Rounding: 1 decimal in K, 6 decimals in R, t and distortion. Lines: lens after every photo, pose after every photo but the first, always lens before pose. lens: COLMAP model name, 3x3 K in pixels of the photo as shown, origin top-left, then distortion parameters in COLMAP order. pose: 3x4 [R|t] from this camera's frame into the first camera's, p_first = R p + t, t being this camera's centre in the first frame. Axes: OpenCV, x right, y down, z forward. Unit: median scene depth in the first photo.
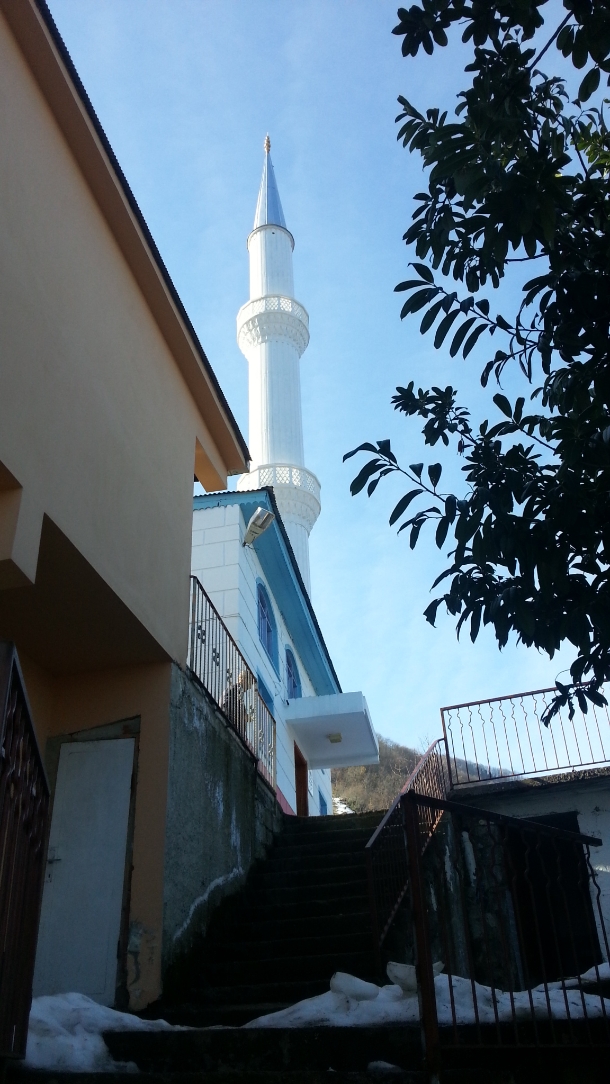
lens RADIAL K [[820.2, 0, 305.0], [0, 820.2, 542.0], [0, 0, 1]] dist [0.003058, -0.000540]
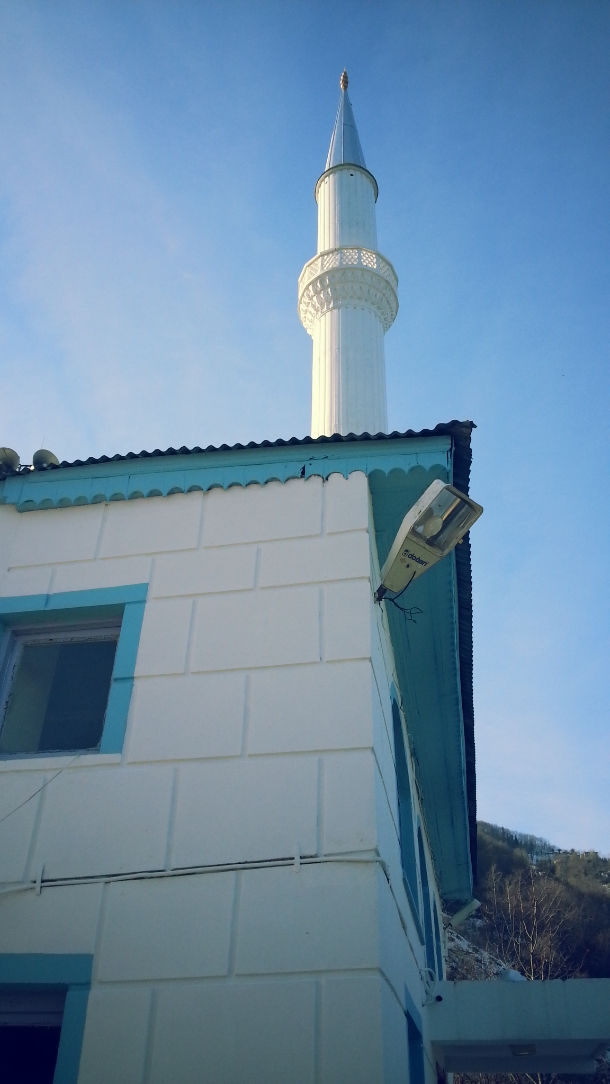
lens RADIAL K [[820.2, 0, 305.0], [0, 820.2, 542.0], [0, 0, 1]] dist [0.003058, -0.000540]
pose [[0.998227, 0.045699, -0.038125, -0.040181], [-0.047841, 0.997210, -0.057293, 0.000407], [0.035401, 0.059016, 0.997629, 0.297416]]
